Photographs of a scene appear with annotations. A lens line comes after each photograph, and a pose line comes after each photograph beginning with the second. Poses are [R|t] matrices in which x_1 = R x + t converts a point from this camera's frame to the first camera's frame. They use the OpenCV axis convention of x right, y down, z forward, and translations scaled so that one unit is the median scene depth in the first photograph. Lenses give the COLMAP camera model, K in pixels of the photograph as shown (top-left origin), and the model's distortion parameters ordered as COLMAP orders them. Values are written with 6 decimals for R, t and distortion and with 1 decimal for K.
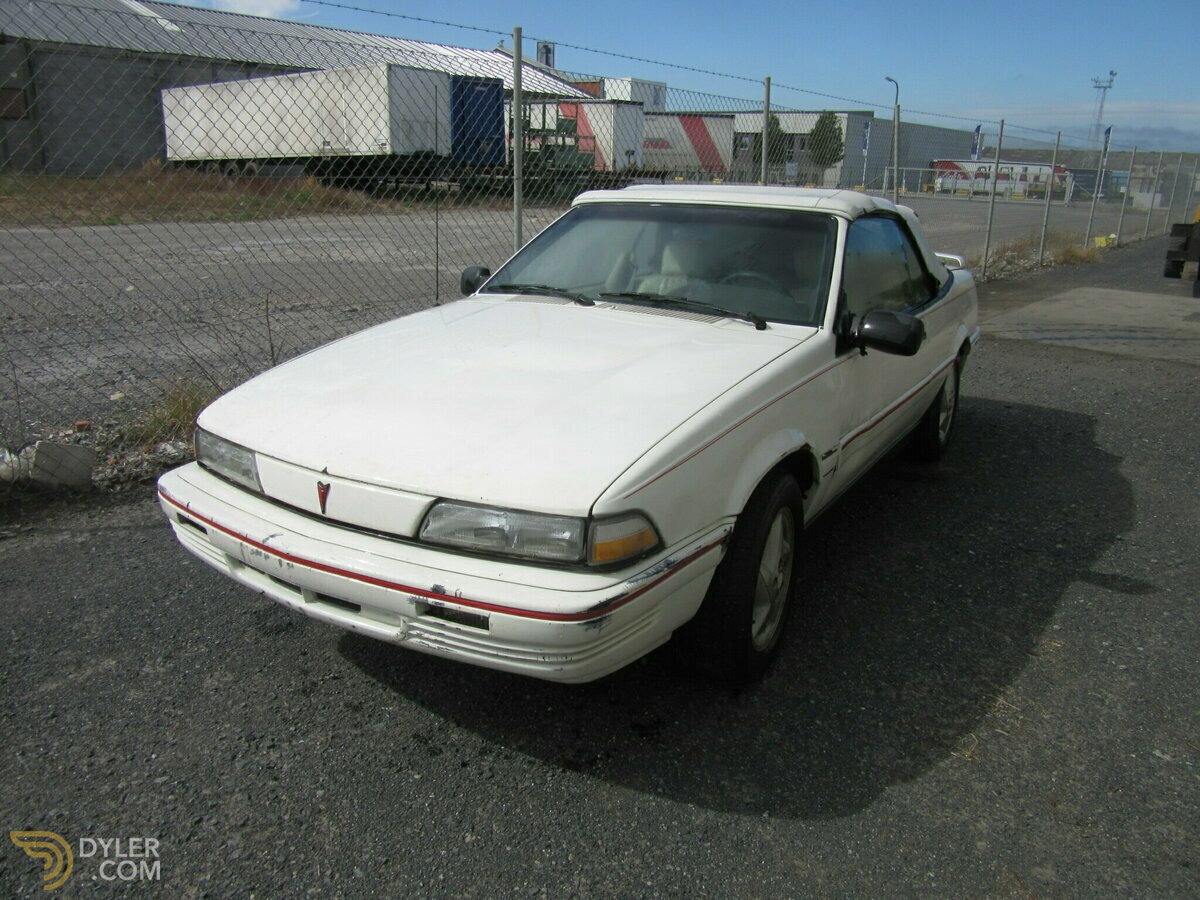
lens RADIAL K [[883.1, 0, 601.4], [0, 883.1, 450.3], [0, 0, 1]] dist [-0.006863, -0.007452]
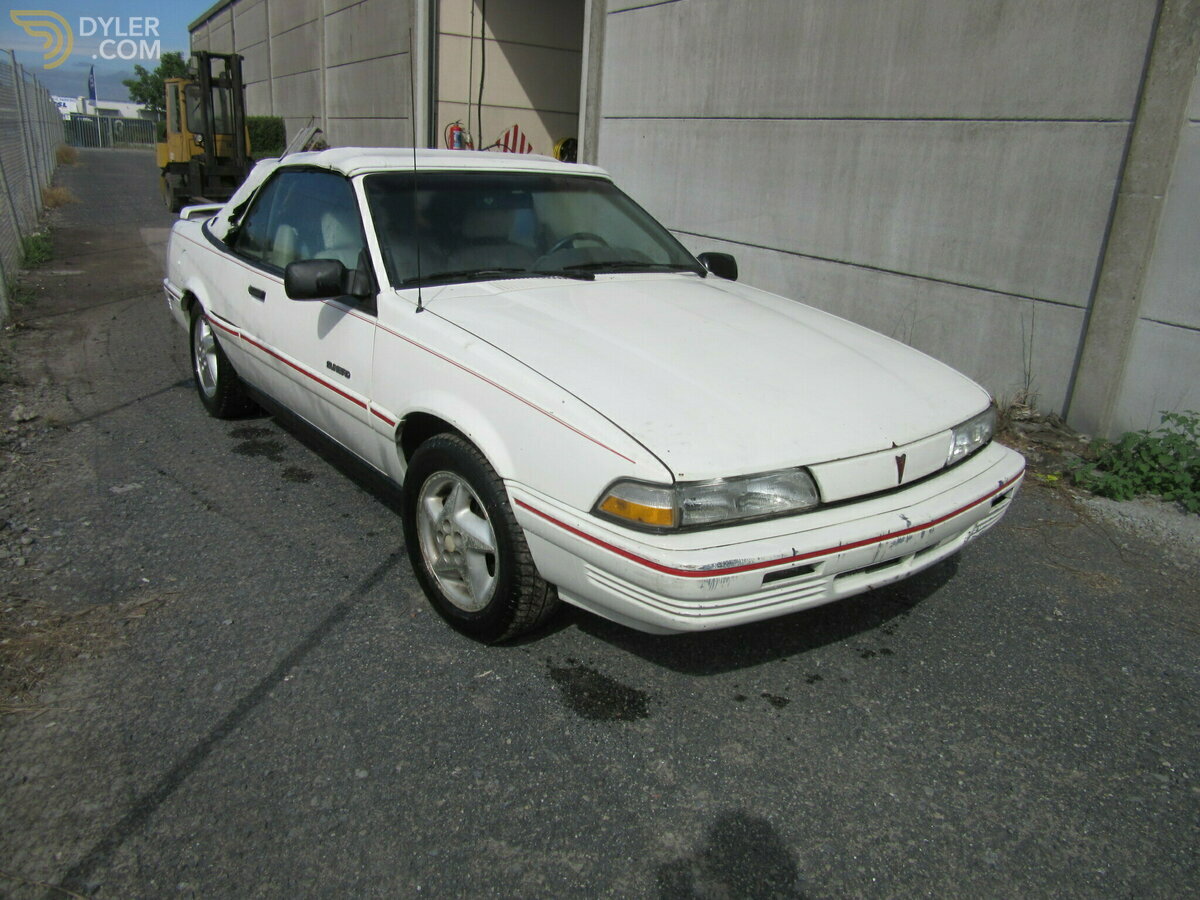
lens RADIAL K [[883.1, 0, 600.6], [0, 883.1, 450.5], [0, 0, 1]] dist [-0.006863, -0.007452]
pose [[0.365686, -0.300553, 0.880876, -1.306400], [0.235907, 0.945452, 0.224652, -0.278943], [-0.900345, 0.125653, 0.416641, 0.815956]]
